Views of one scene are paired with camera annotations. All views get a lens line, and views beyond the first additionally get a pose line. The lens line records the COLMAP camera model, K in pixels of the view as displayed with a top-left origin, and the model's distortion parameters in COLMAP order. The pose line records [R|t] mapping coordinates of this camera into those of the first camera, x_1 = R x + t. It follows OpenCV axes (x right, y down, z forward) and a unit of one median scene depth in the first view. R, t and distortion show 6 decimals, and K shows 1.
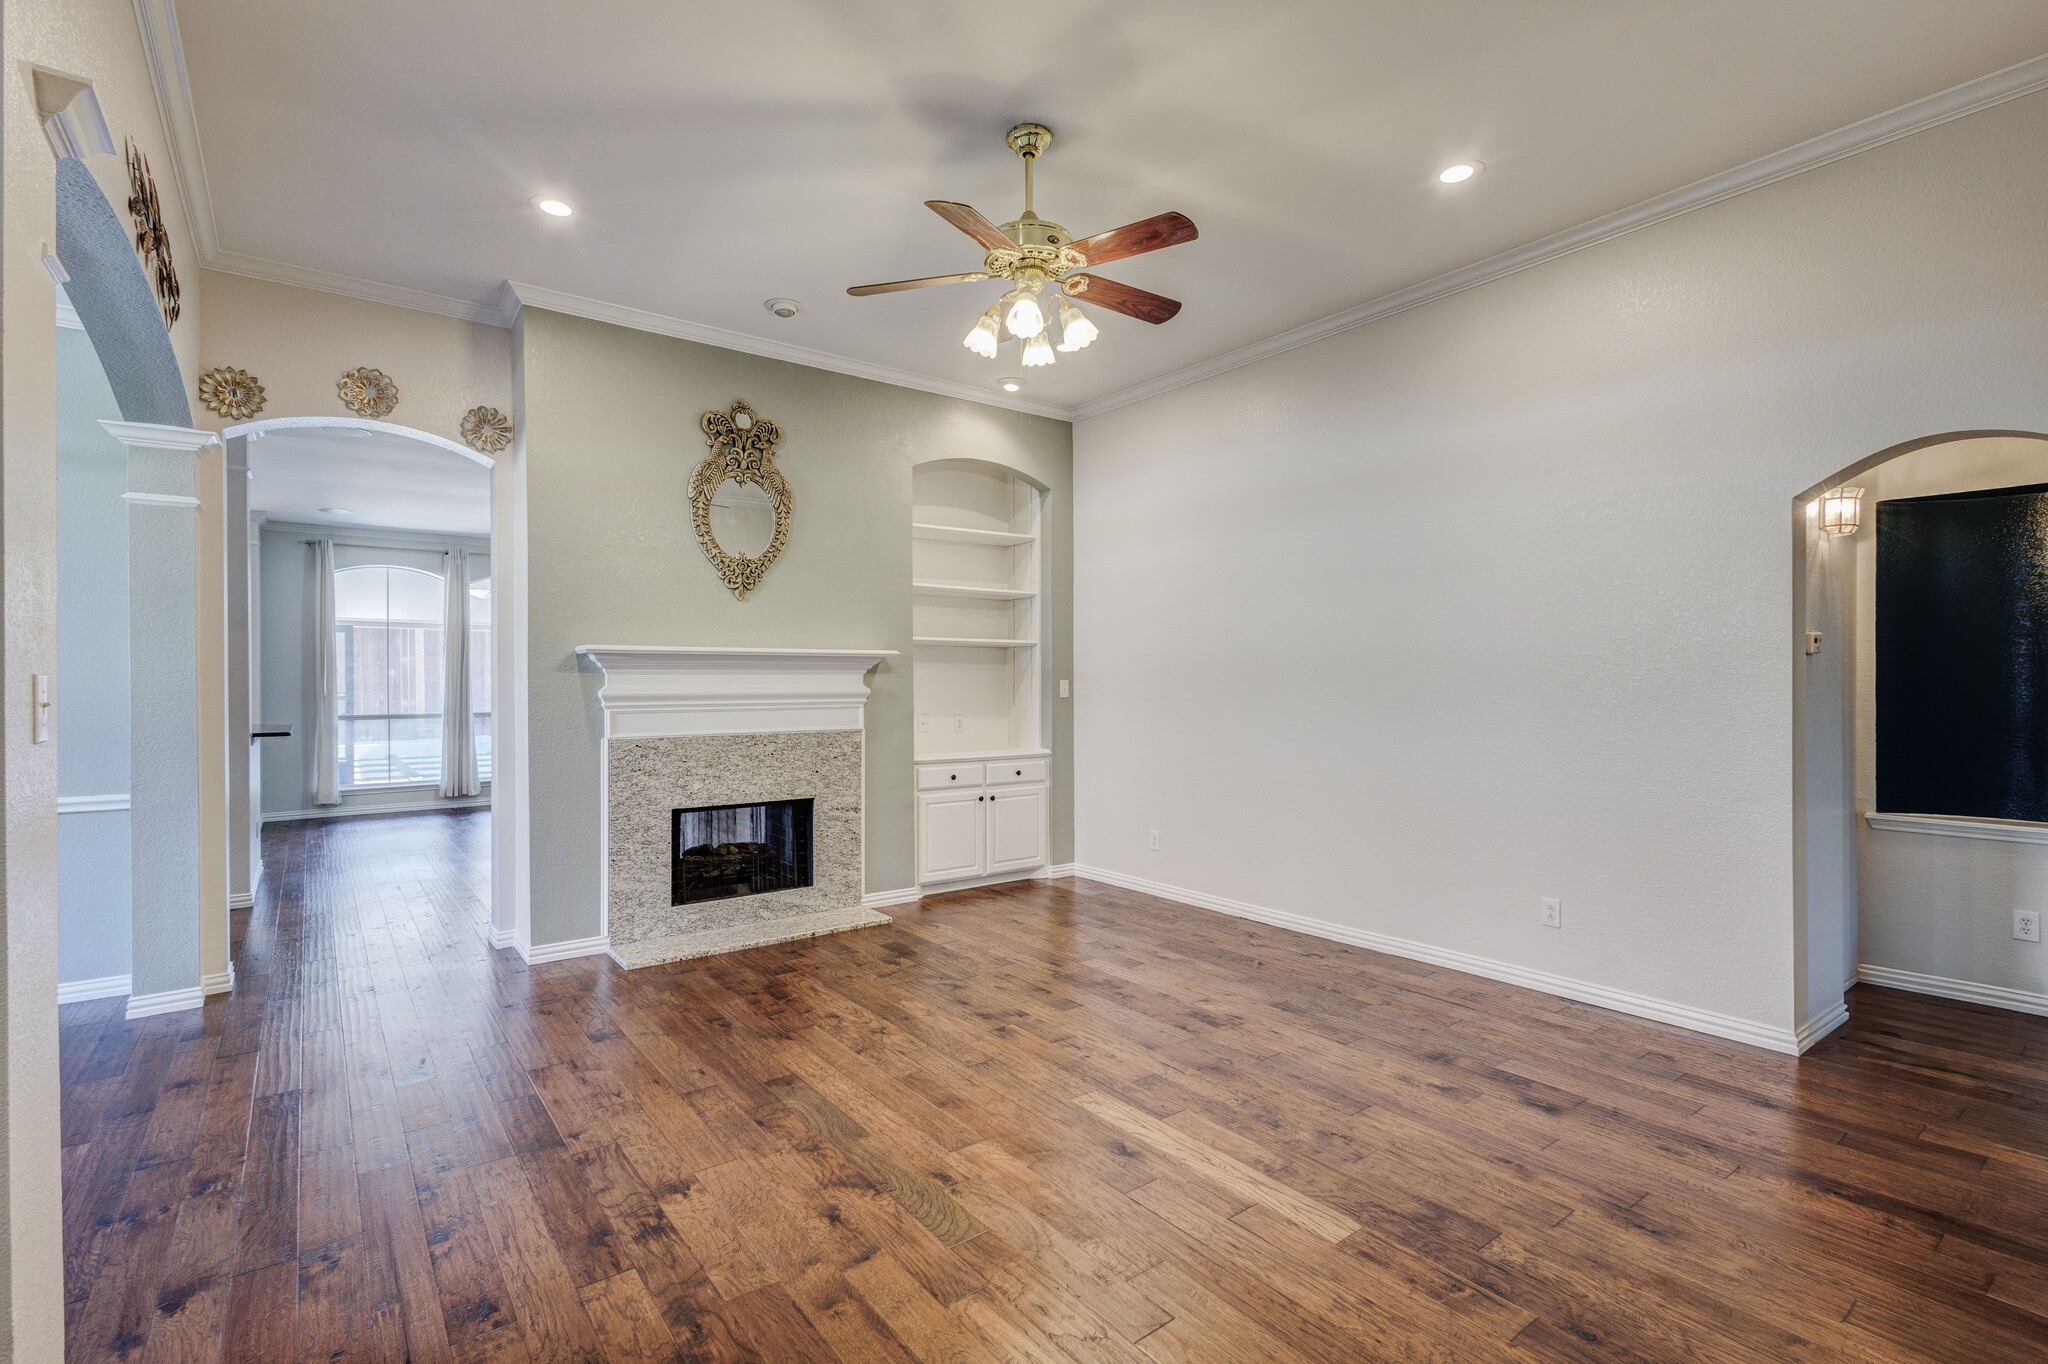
lens RADIAL K [[937.7, 0, 1024.2], [0, 937.7, 681.0], [0, 0, 1]] dist [0.002570, -0.000251]
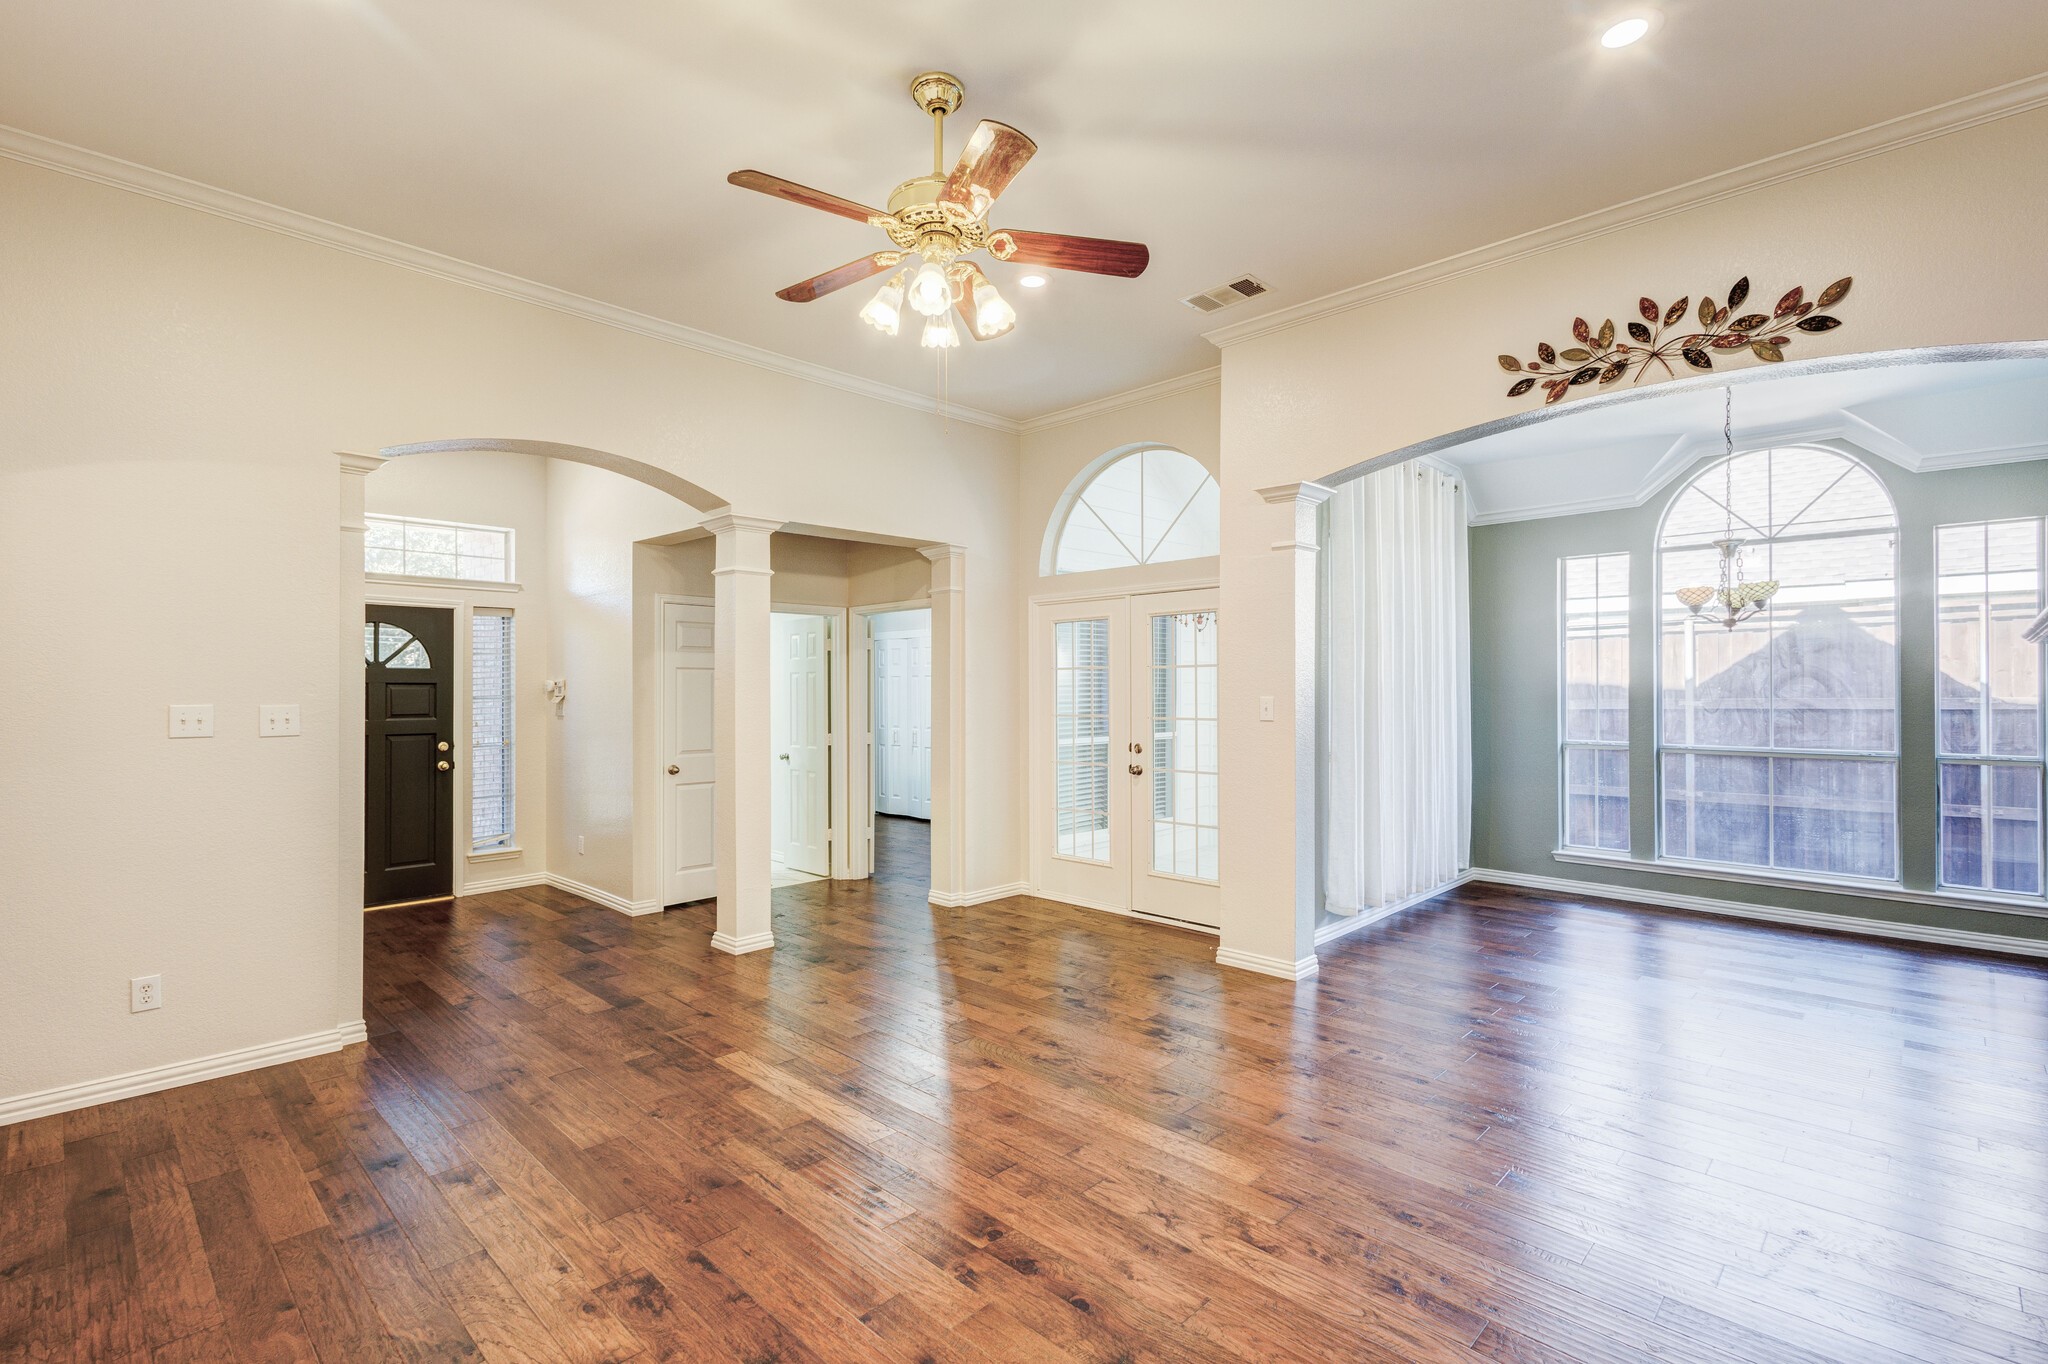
lens RADIAL K [[944.6, 0, 1029.7], [0, 944.6, 689.0], [0, 0, 1]] dist [0.010298, 0.000096]
pose [[-0.988138, 0.004366, -0.153509, 0.038039], [0.004101, 0.999990, 0.002040, -0.013434], [0.153516, 0.001386, -0.988145, 1.209820]]
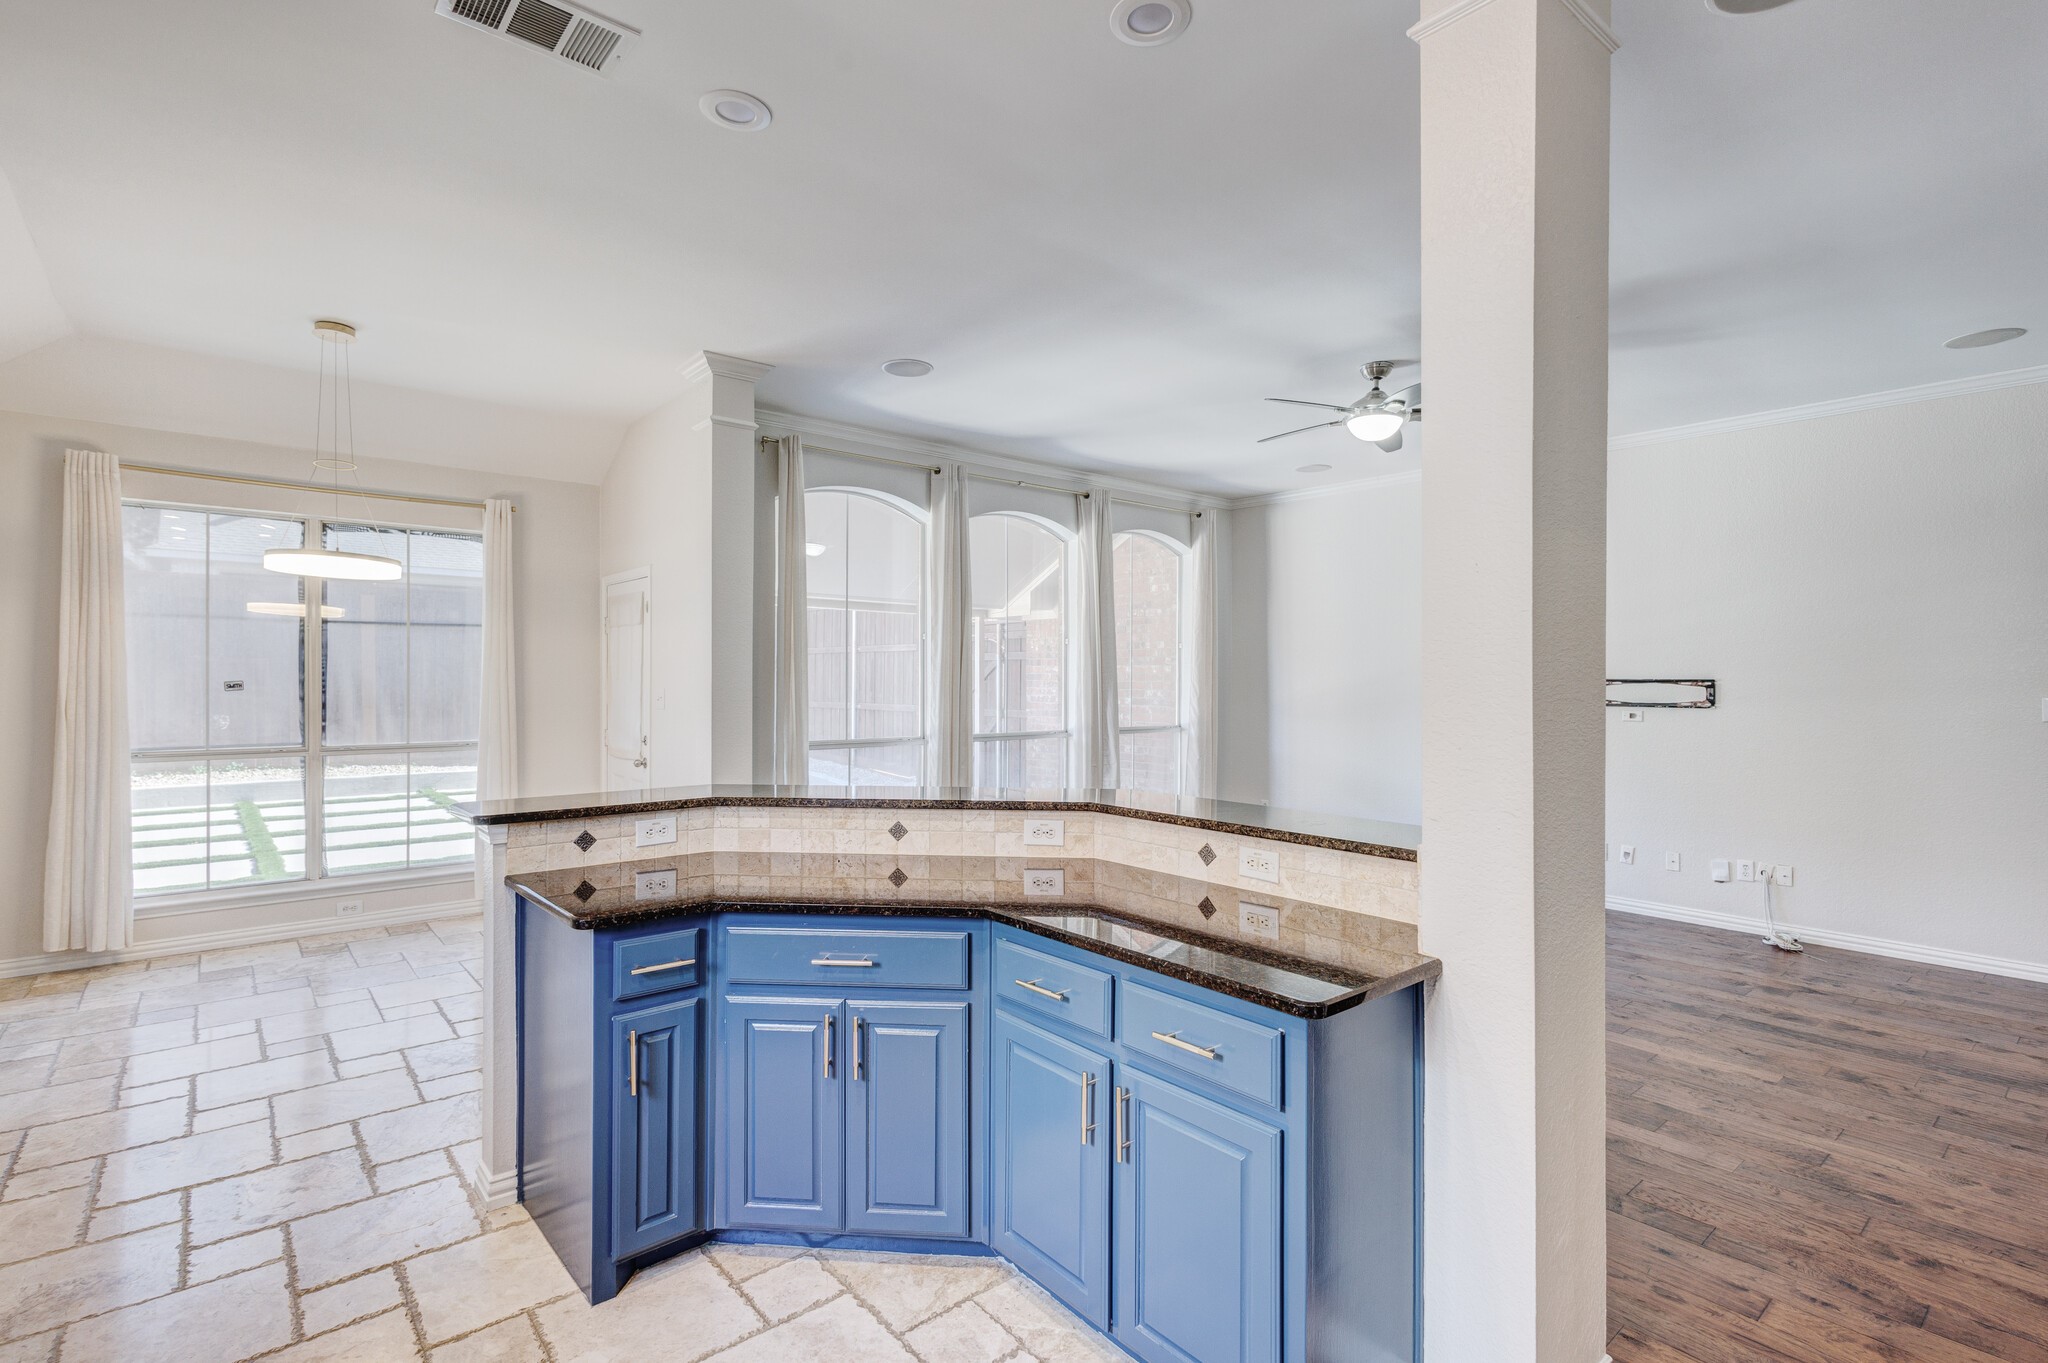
lens RADIAL K [[962.7, 0, 1024.9], [0, 962.7, 679.2], [0, 0, 1]] dist [0.001446, -0.000758]
pose [[0.998838, 0.004954, 0.047938, -1.192157], [-0.004928, 0.999988, -0.000678, -0.007567], [-0.047941, 0.000441, 0.998850, 0.777217]]
